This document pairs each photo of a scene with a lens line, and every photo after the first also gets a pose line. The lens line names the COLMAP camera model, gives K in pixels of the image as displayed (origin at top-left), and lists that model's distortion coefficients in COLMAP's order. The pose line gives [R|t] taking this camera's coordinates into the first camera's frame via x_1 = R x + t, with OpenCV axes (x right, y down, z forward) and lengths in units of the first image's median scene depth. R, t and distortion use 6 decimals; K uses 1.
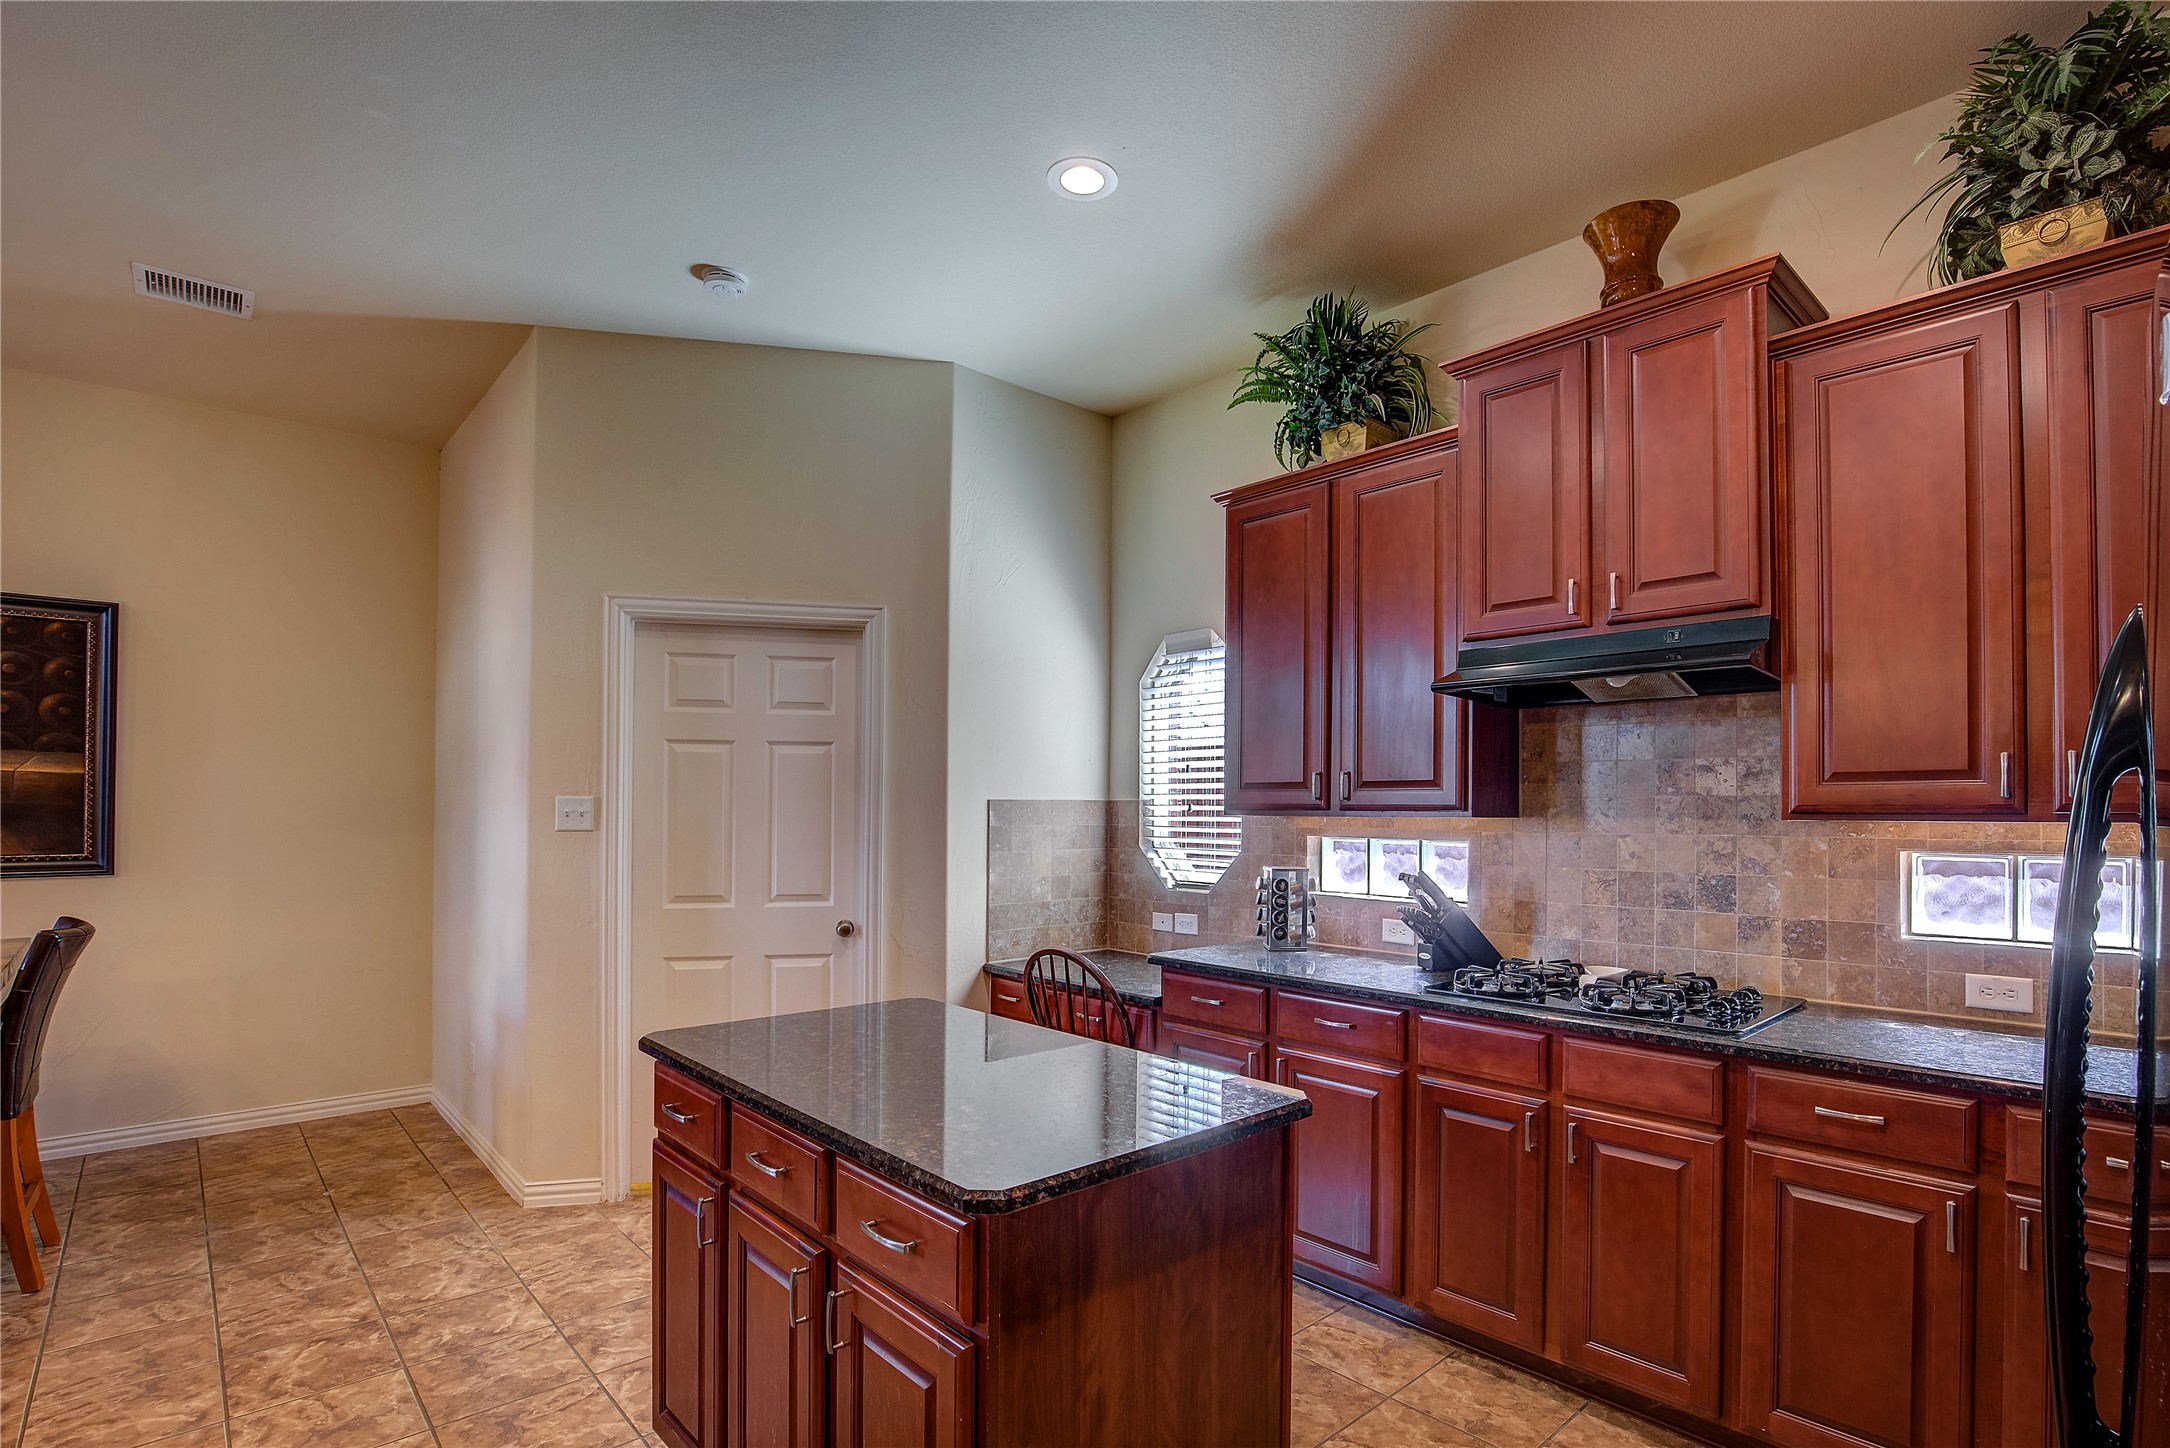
lens RADIAL K [[1031.0, 0, 1121.1], [0, 1031.0, 803.5], [0, 0, 1]] dist [-0.025035, 0.000164]
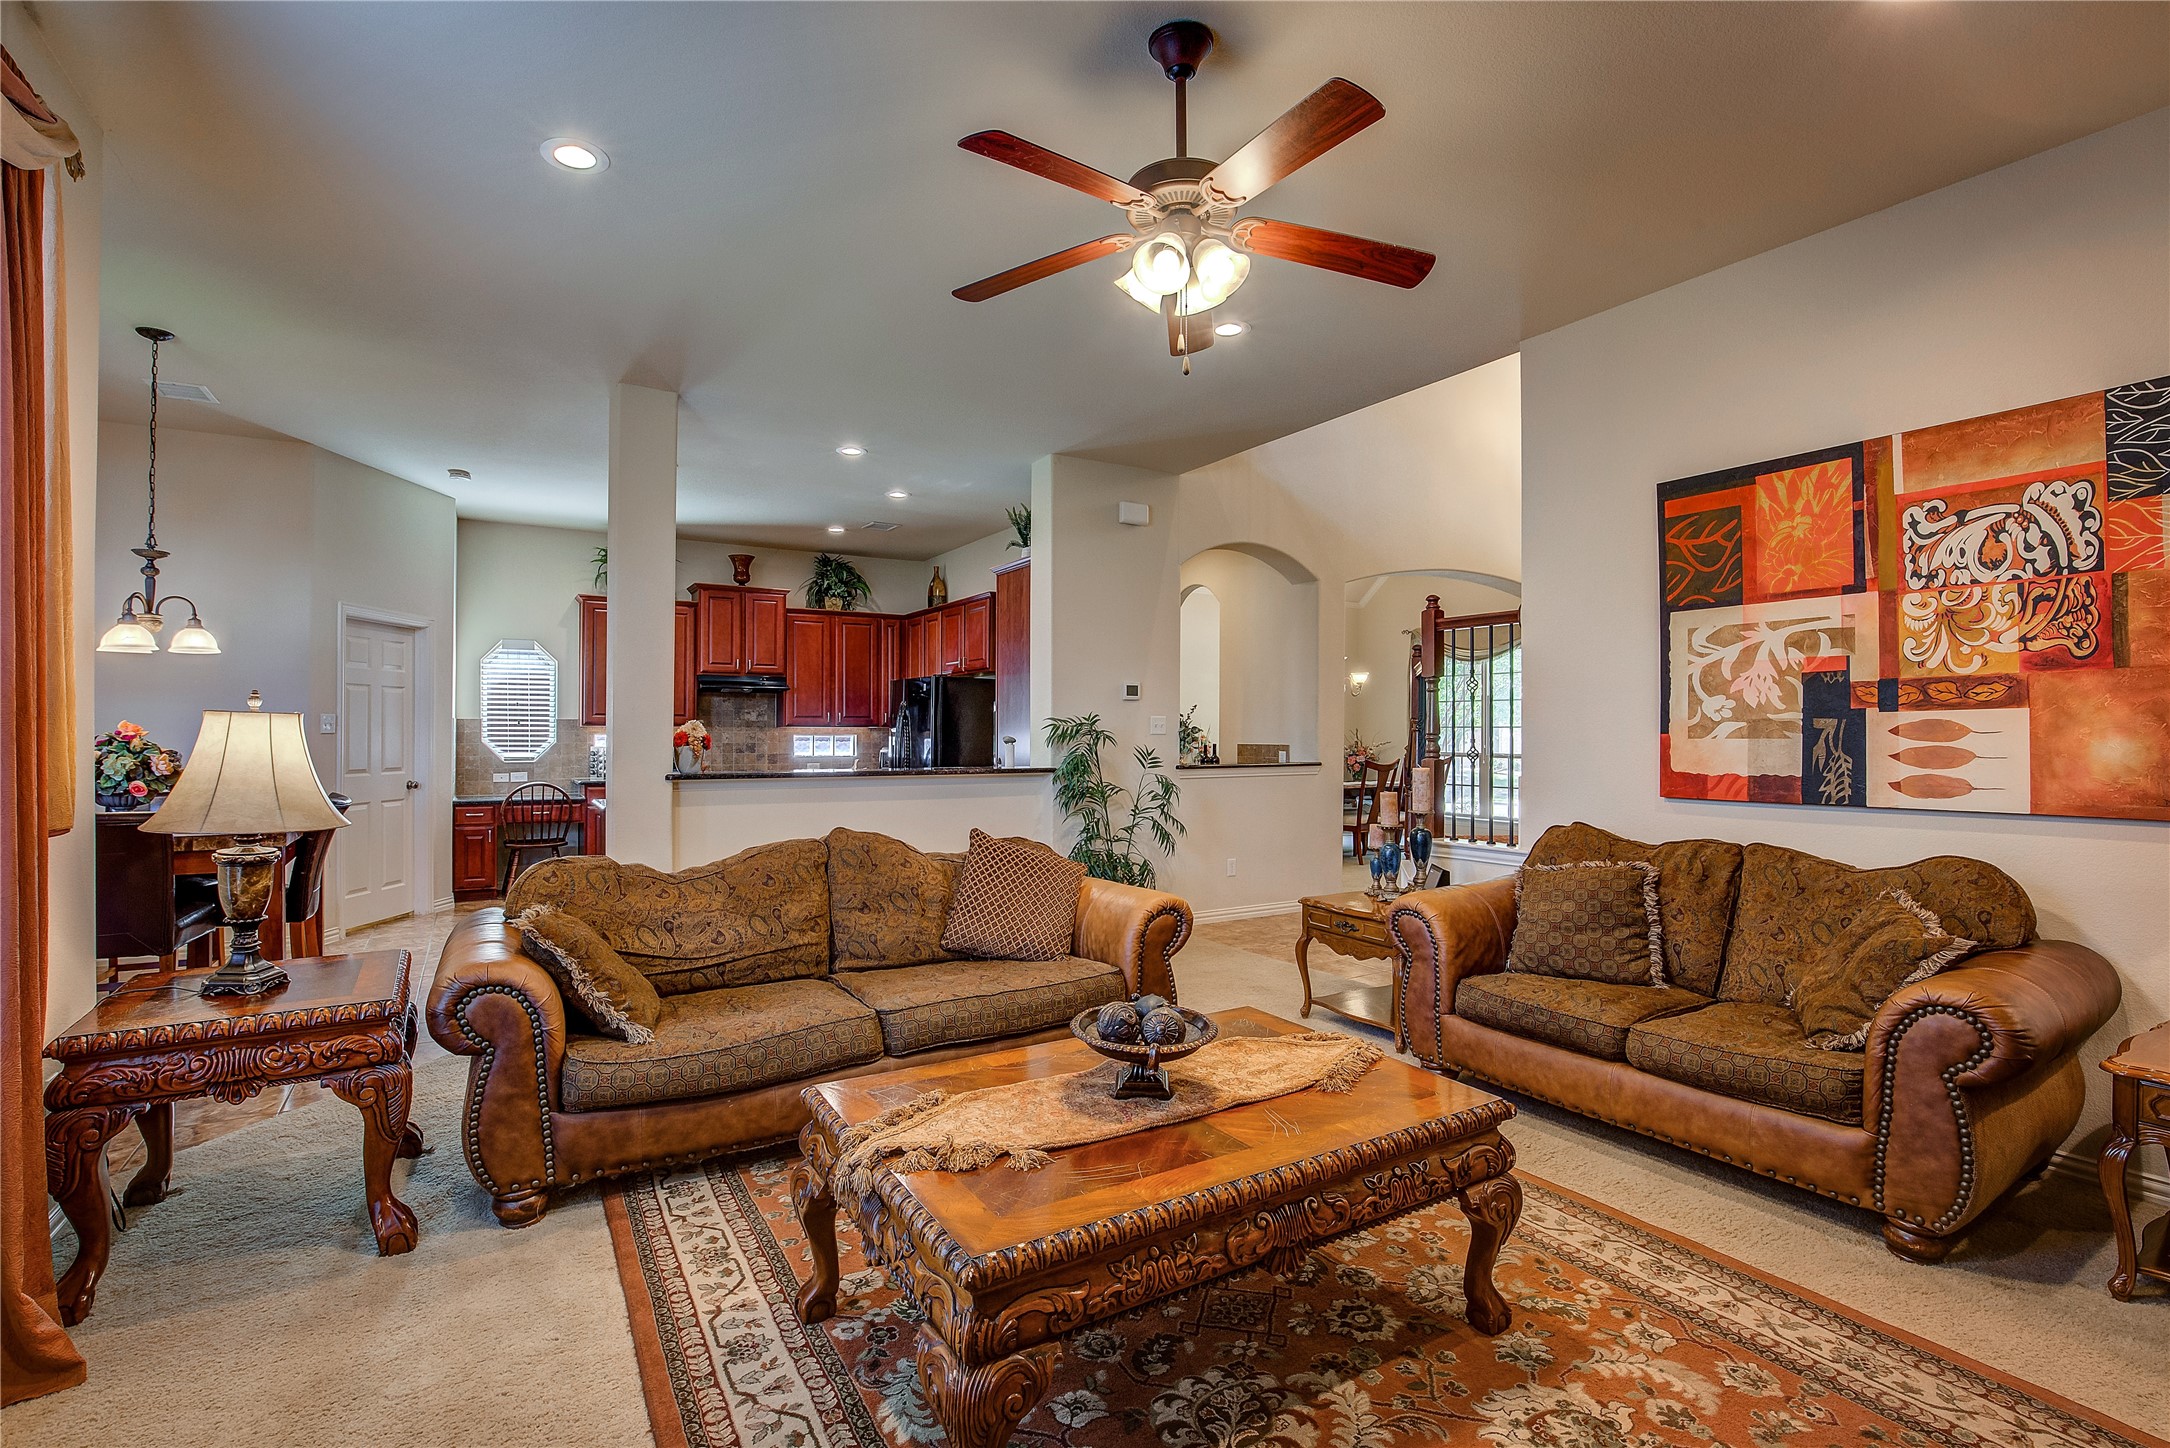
lens RADIAL K [[999.2, 0, 1096.2], [0, 999.2, 739.6], [0, 0, 1]] dist [-0.028237, 0.003928]
pose [[0.192764, -0.010304, 0.981191, -2.005149], [-0.009181, 0.999882, 0.012304, 0.003615], [-0.981202, -0.011380, 0.192646, -0.657894]]
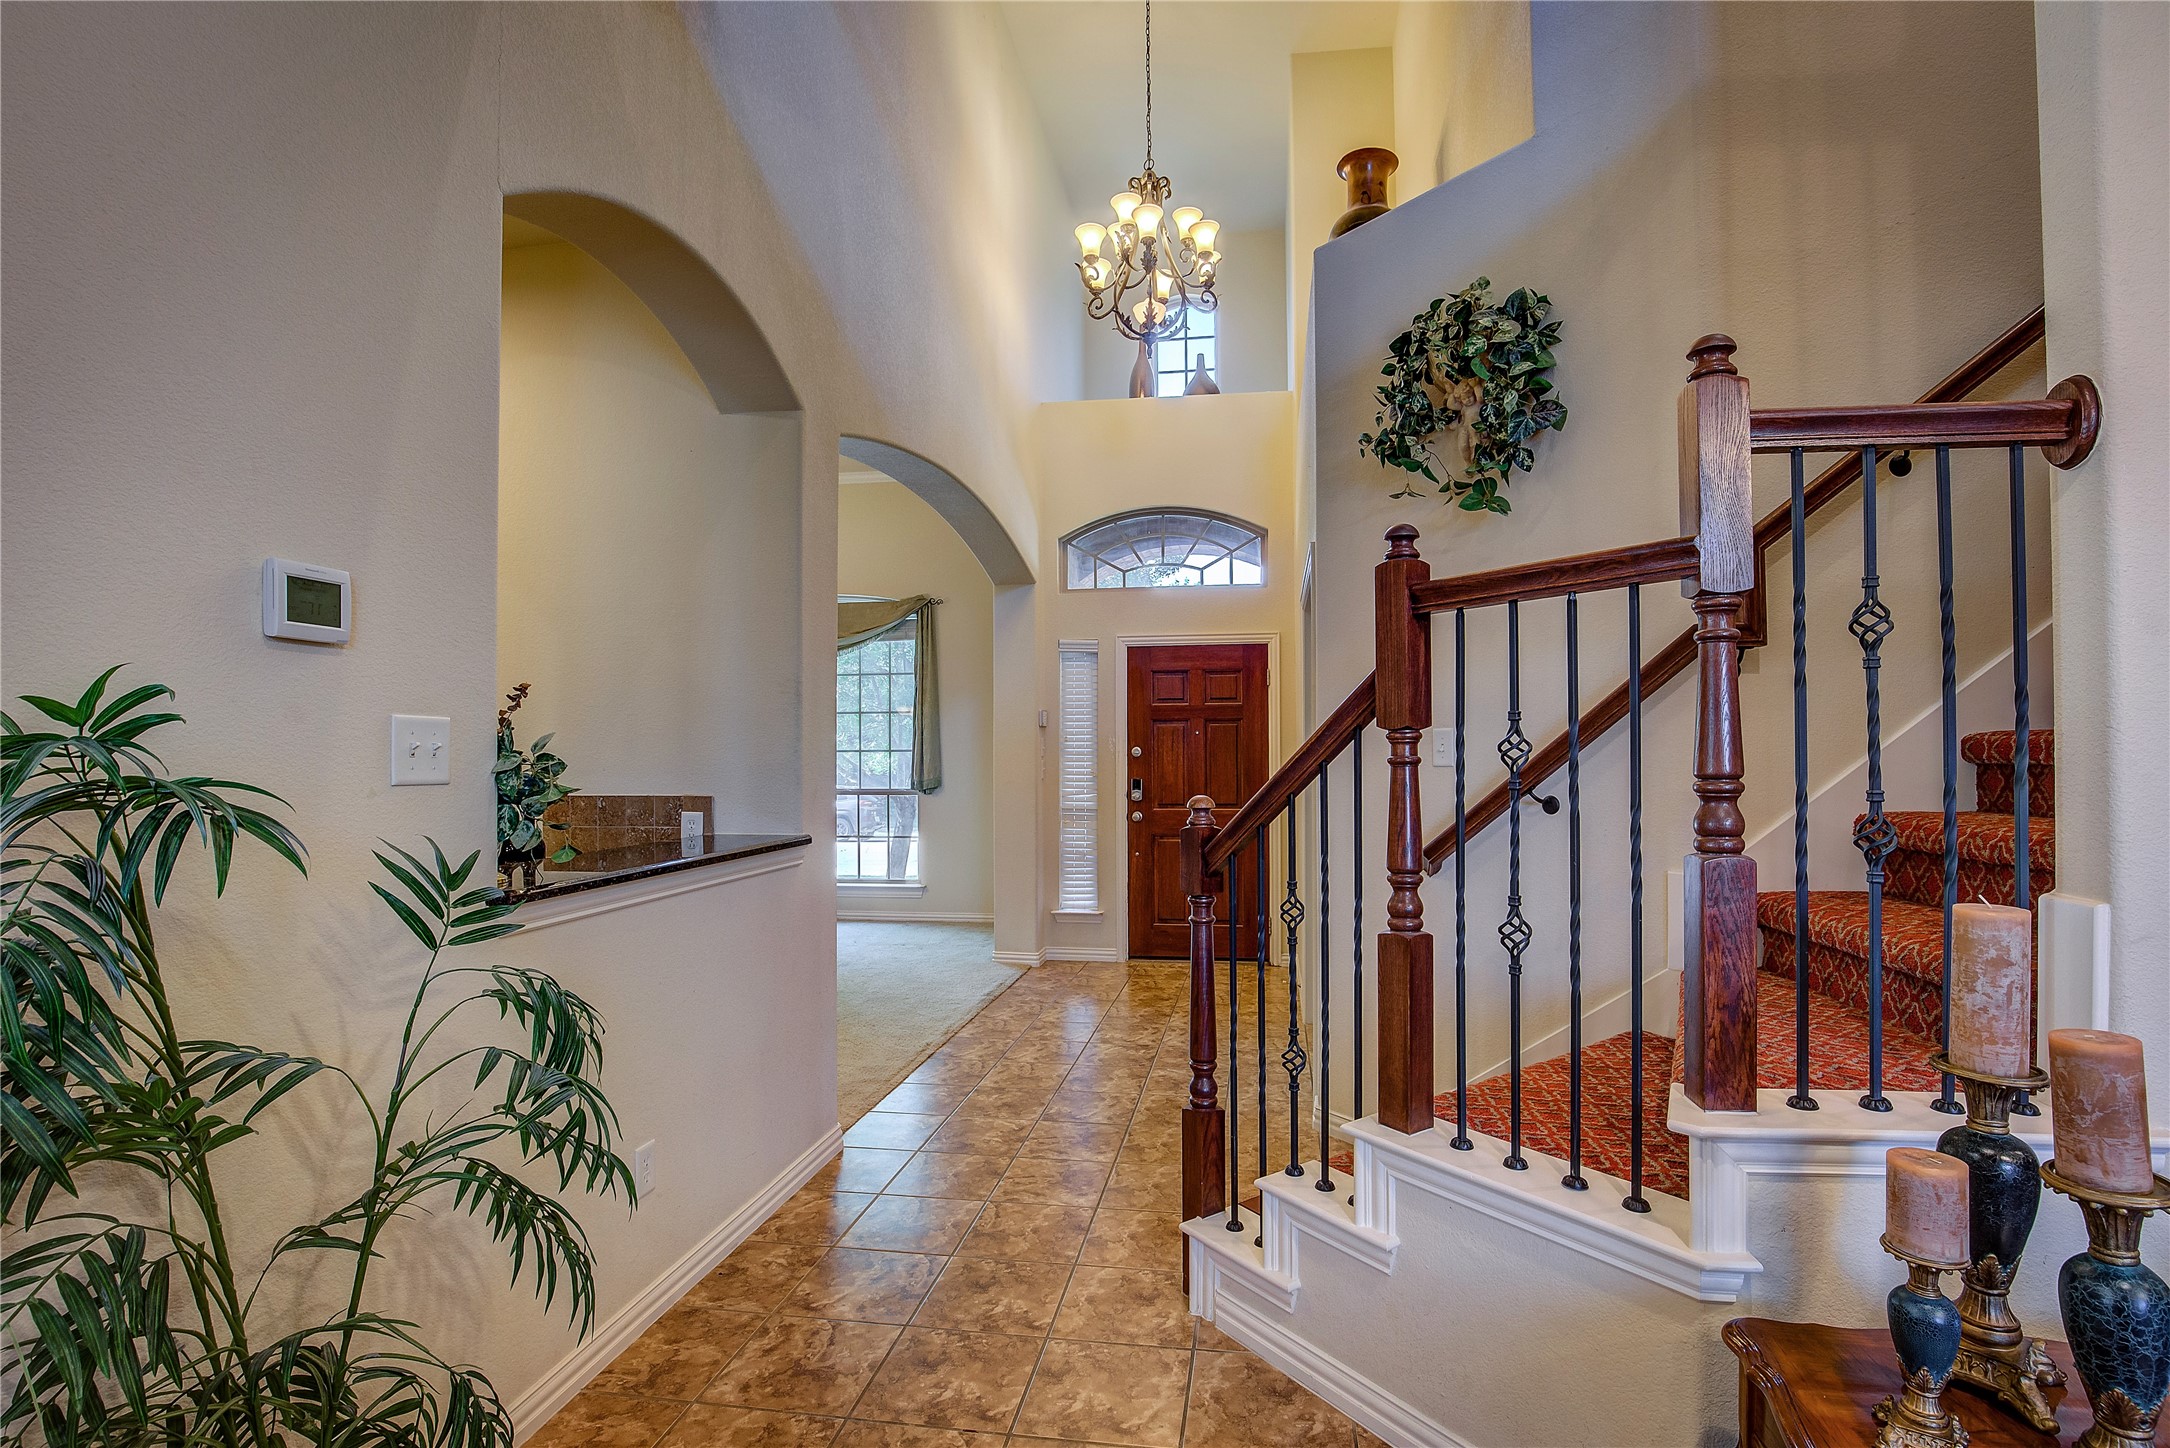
lens RADIAL K [[996.3, 0, 1121.7], [0, 996.3, 765.6], [0, 0, 1]] dist [-0.037412, -0.000442]
pose [[-0.620752, -0.008266, 0.783963, -0.717605], [-0.004240, 0.999965, 0.007186, 0.001946], [-0.783995, 0.001137, -0.620766, -0.378133]]
